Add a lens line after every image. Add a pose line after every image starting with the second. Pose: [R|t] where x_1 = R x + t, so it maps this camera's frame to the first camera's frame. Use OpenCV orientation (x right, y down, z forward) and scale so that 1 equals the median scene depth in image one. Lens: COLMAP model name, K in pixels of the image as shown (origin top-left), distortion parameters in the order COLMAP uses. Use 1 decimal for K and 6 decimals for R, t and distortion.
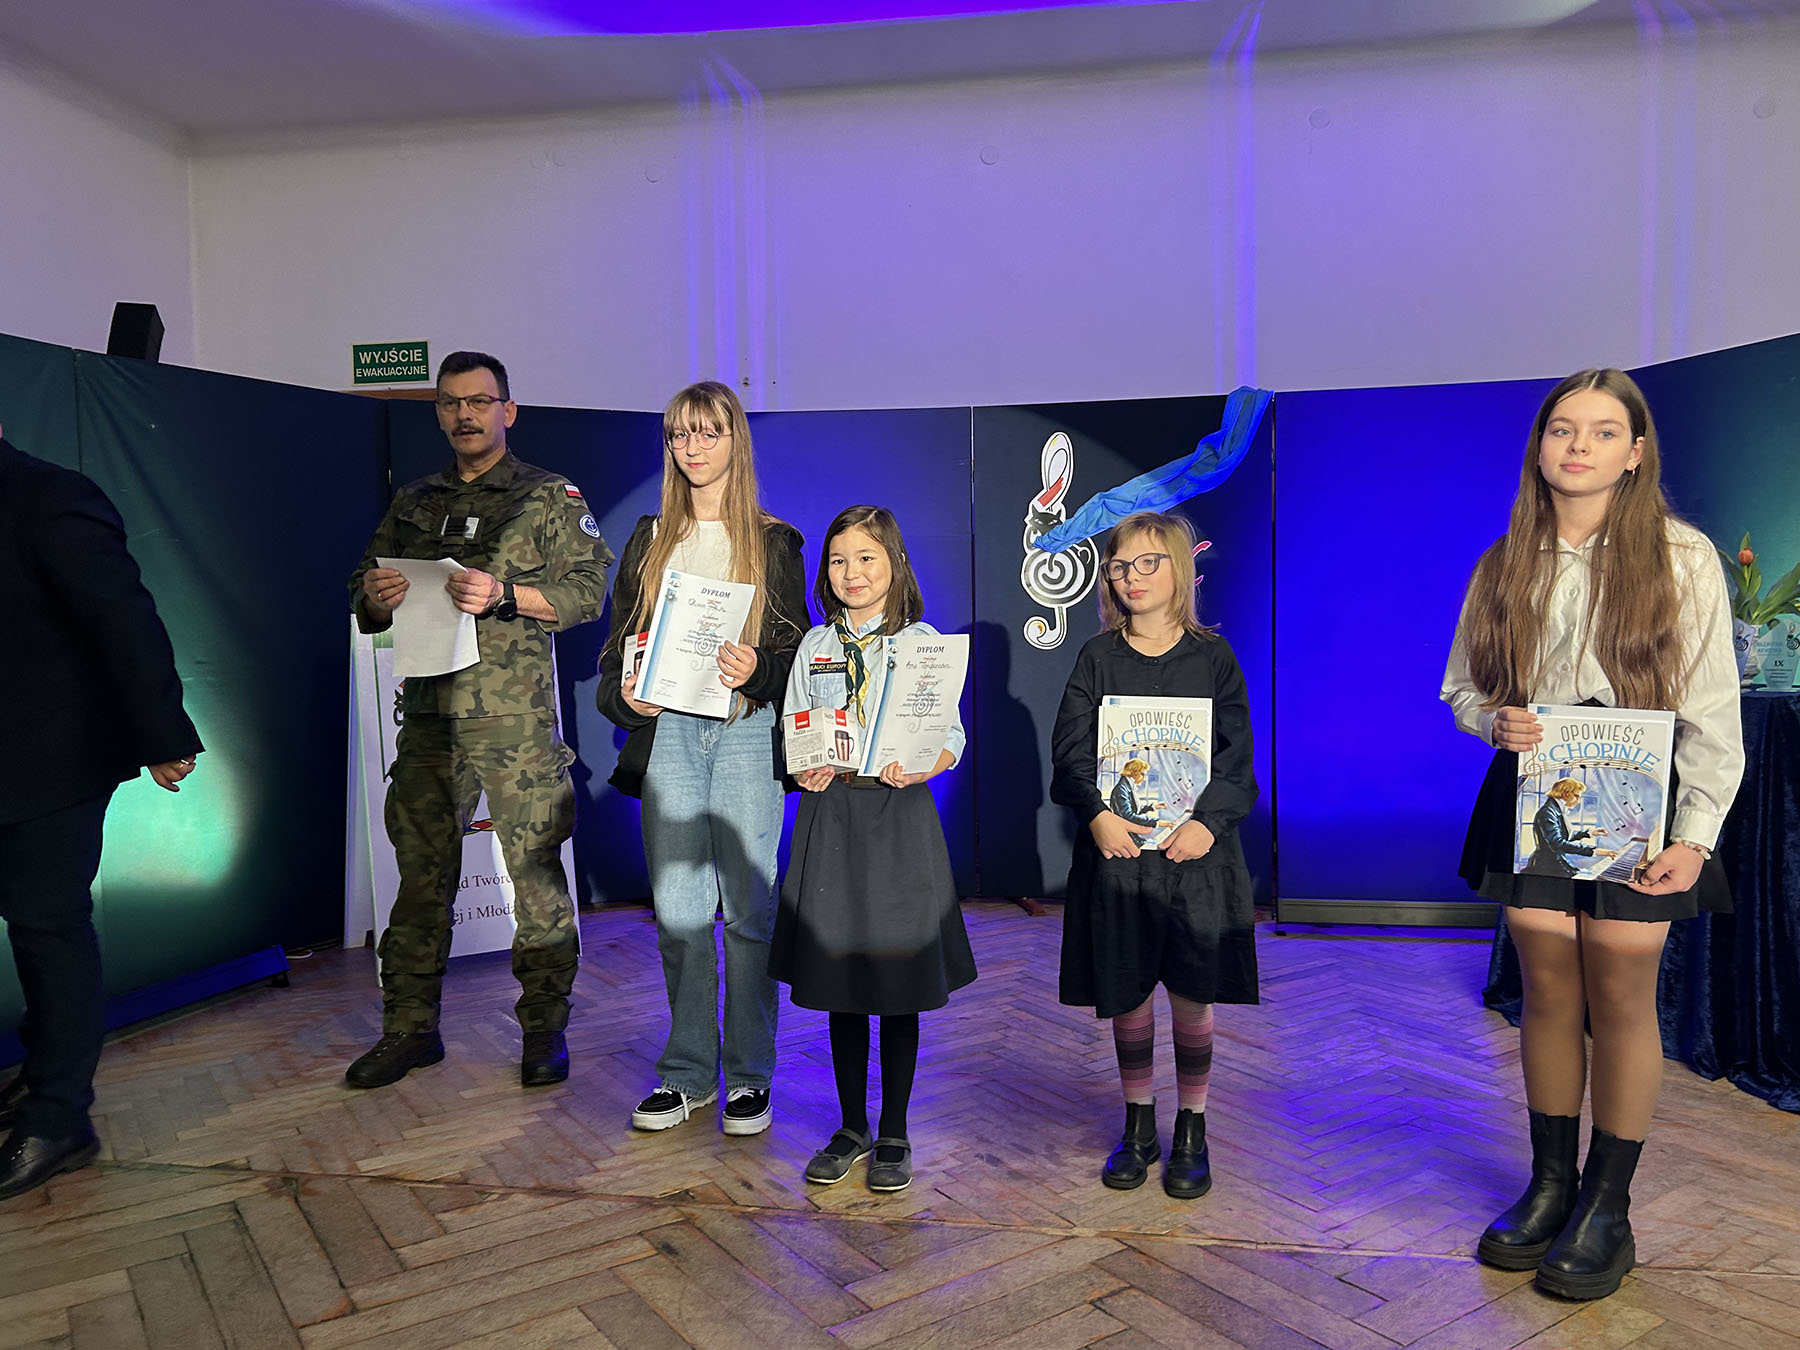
lens RADIAL K [[1358.6, 0, 913.3], [0, 1358.6, 656.6], [0, 0, 1]] dist [0.053067, -0.042780]
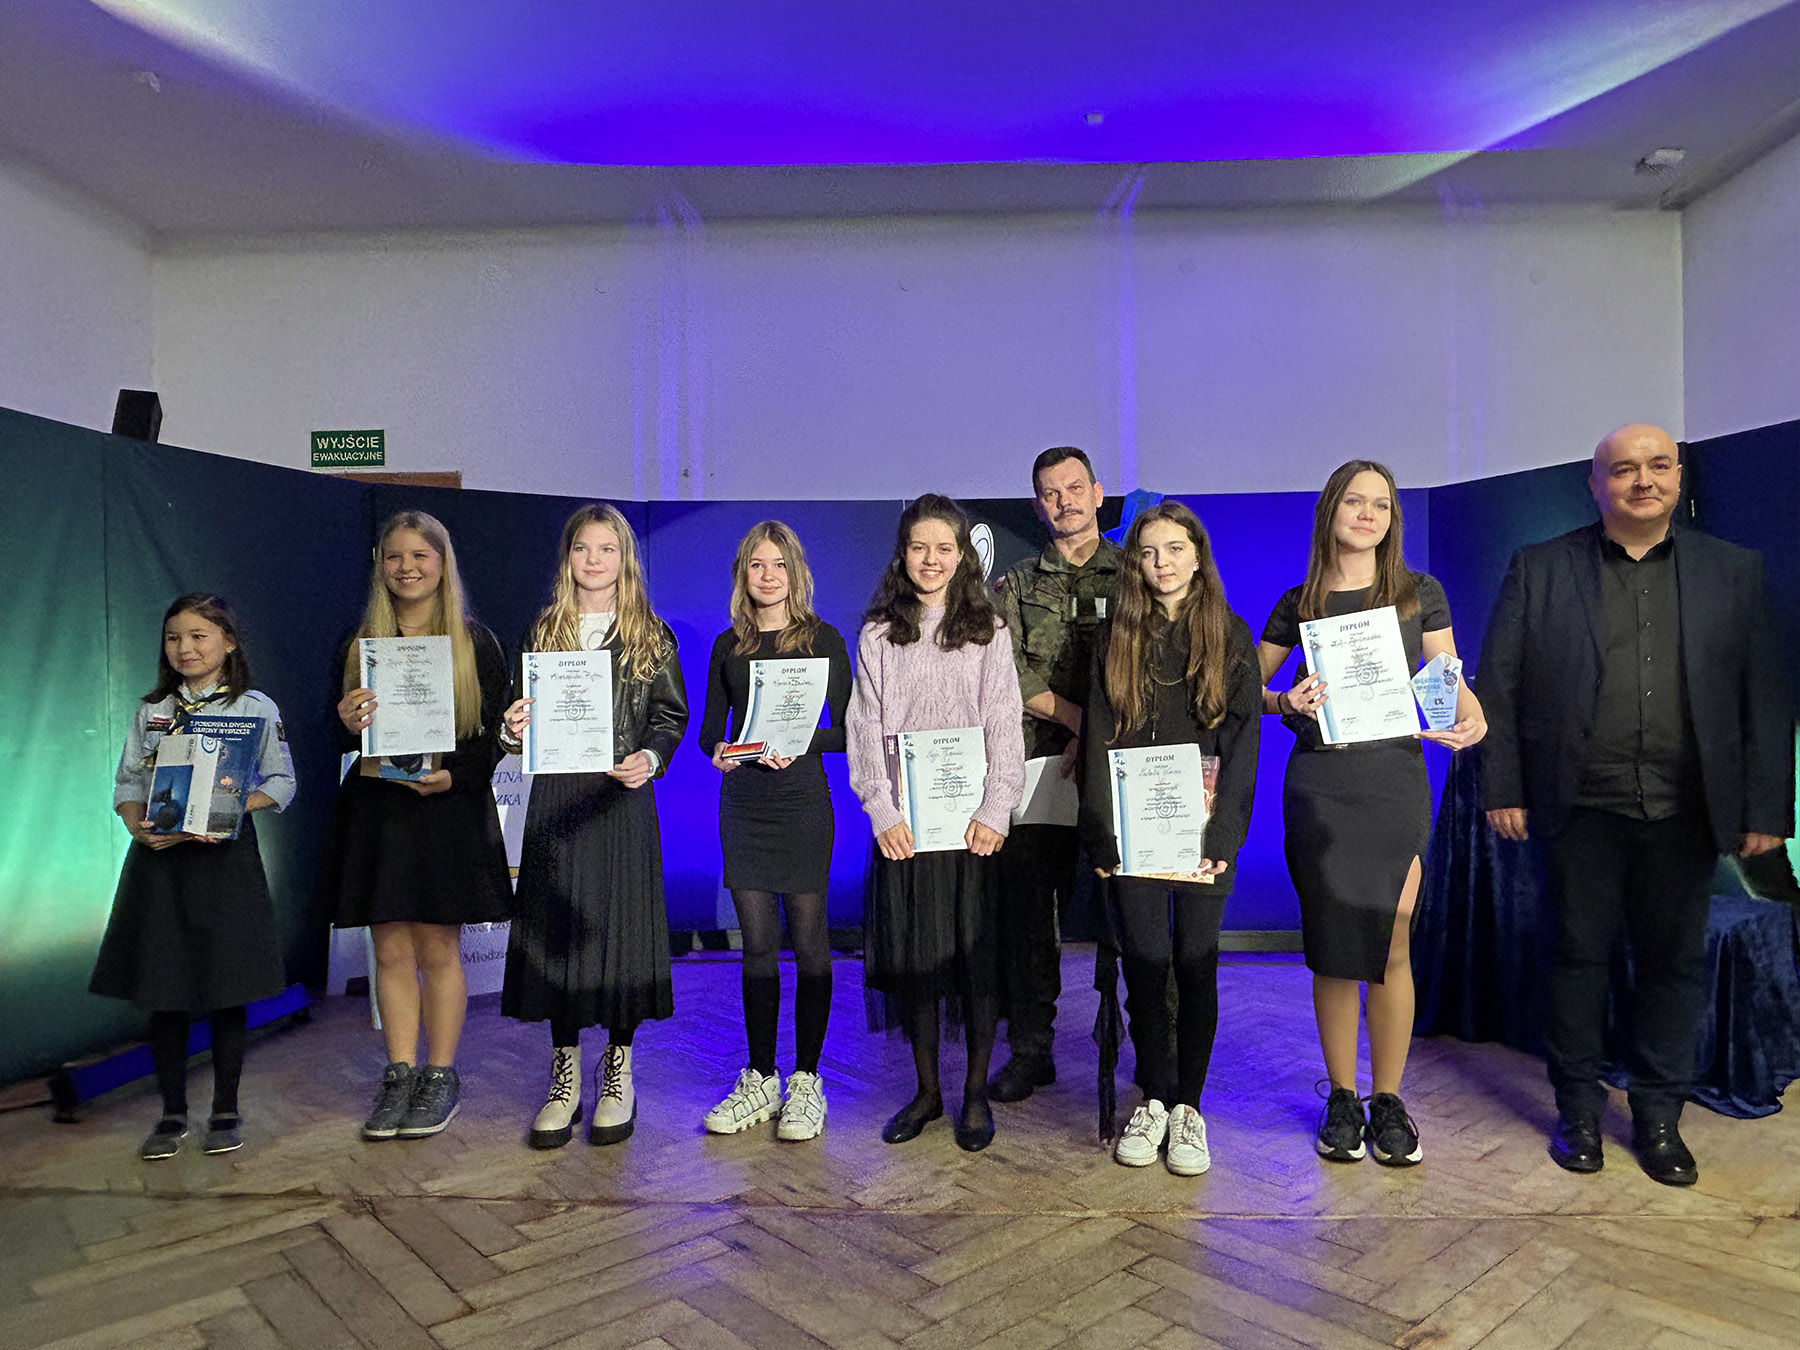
lens RADIAL K [[1252.7, 0, 902.8], [0, 1252.7, 666.9], [0, 0, 1]] dist [0.005077, 0.000673]
pose [[0.992400, 0.005043, 0.122952, -0.167054], [0.000810, 0.998871, -0.047504, 0.009075], [-0.123053, 0.047242, 0.991275, -0.049761]]
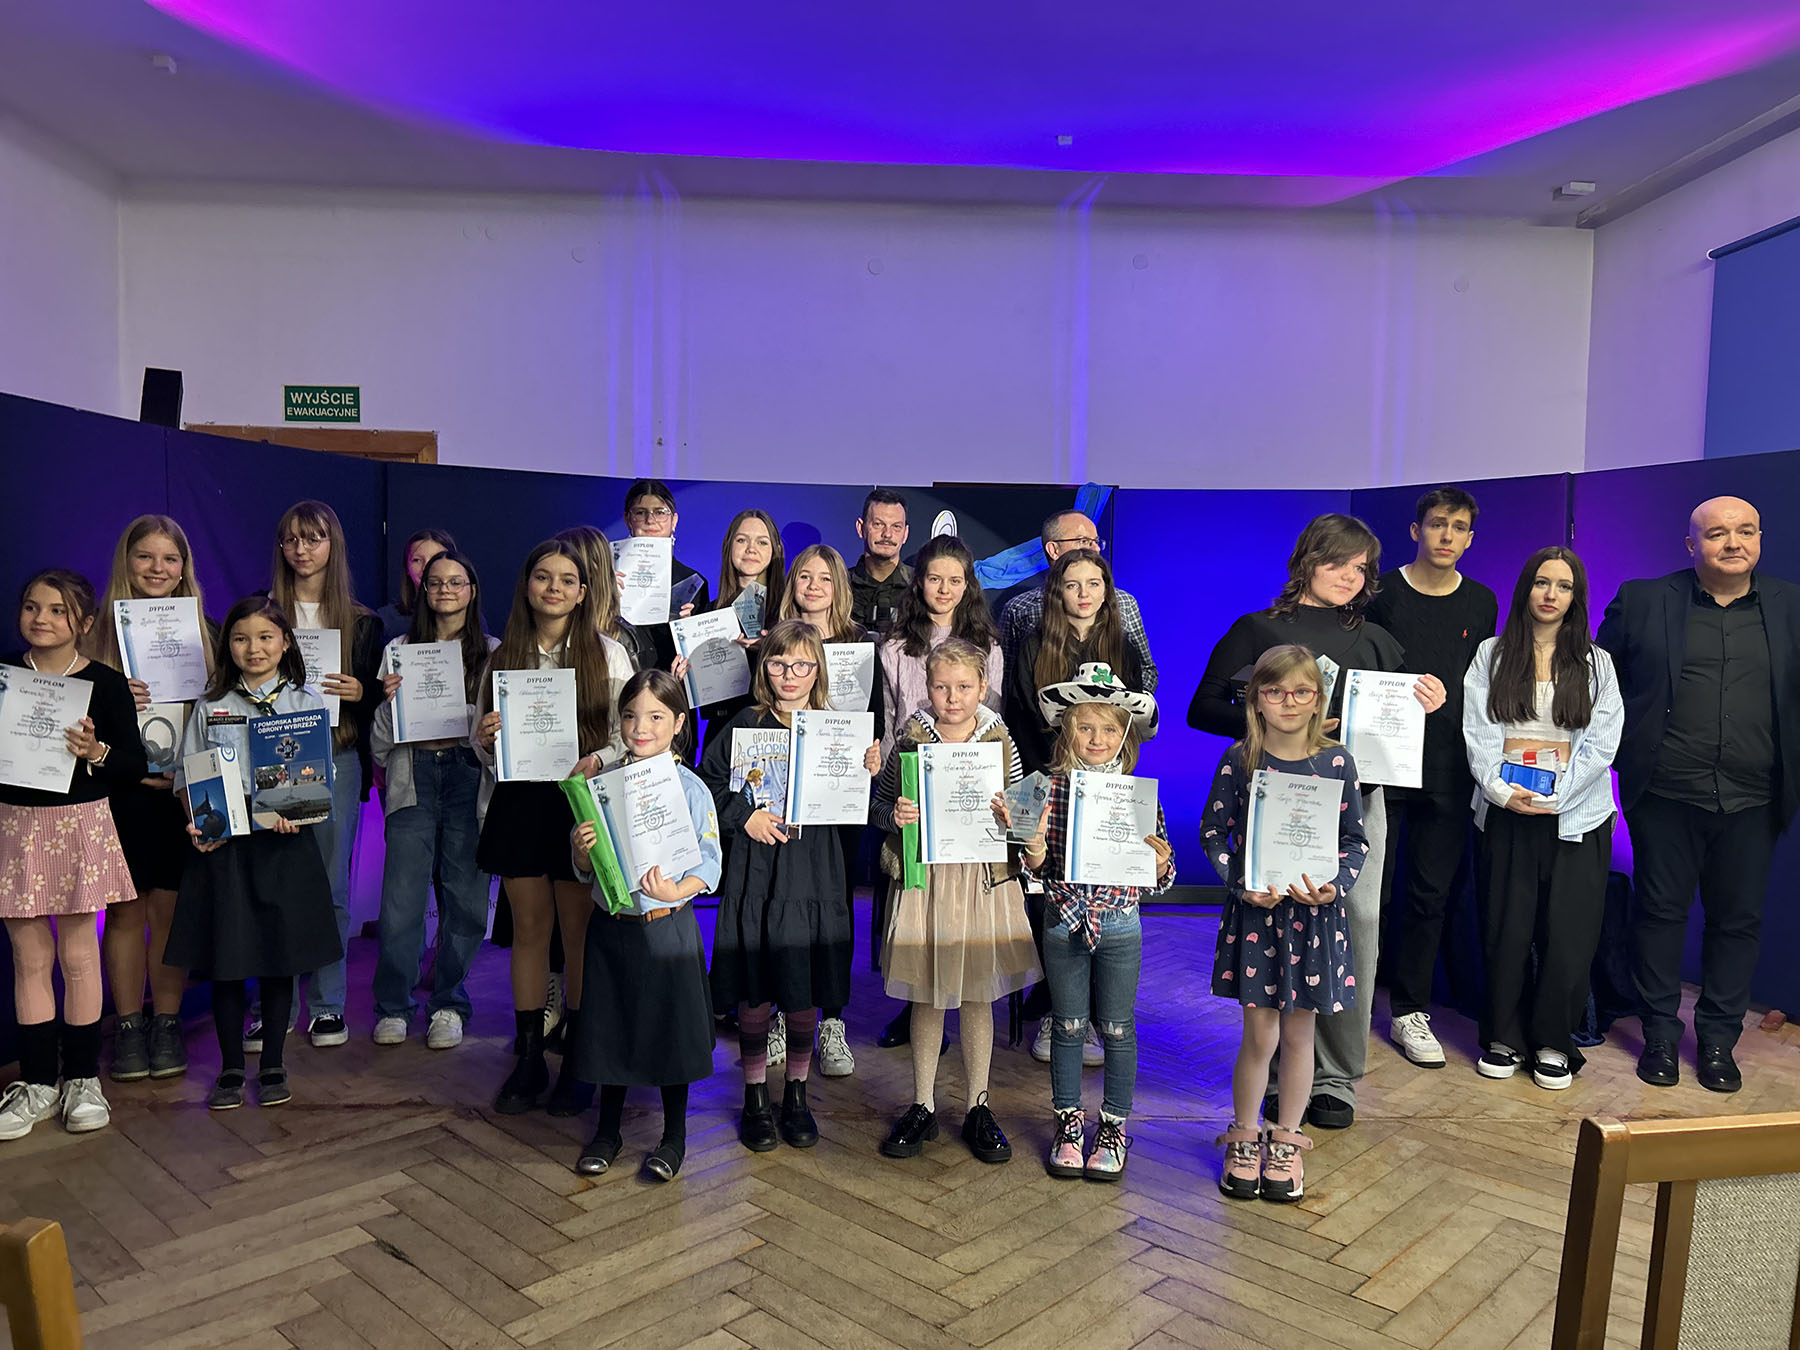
lens RADIAL K [[1358.6, 0, 905.8], [0, 1358.6, 641.0], [0, 0, 1]] dist [0.053067, -0.042780]
pose [[0.979087, 0.025098, 0.201887, -0.342078], [-0.024574, 0.999685, -0.005103, -0.076215], [-0.201951, 0.000035, 0.979396, -0.392620]]
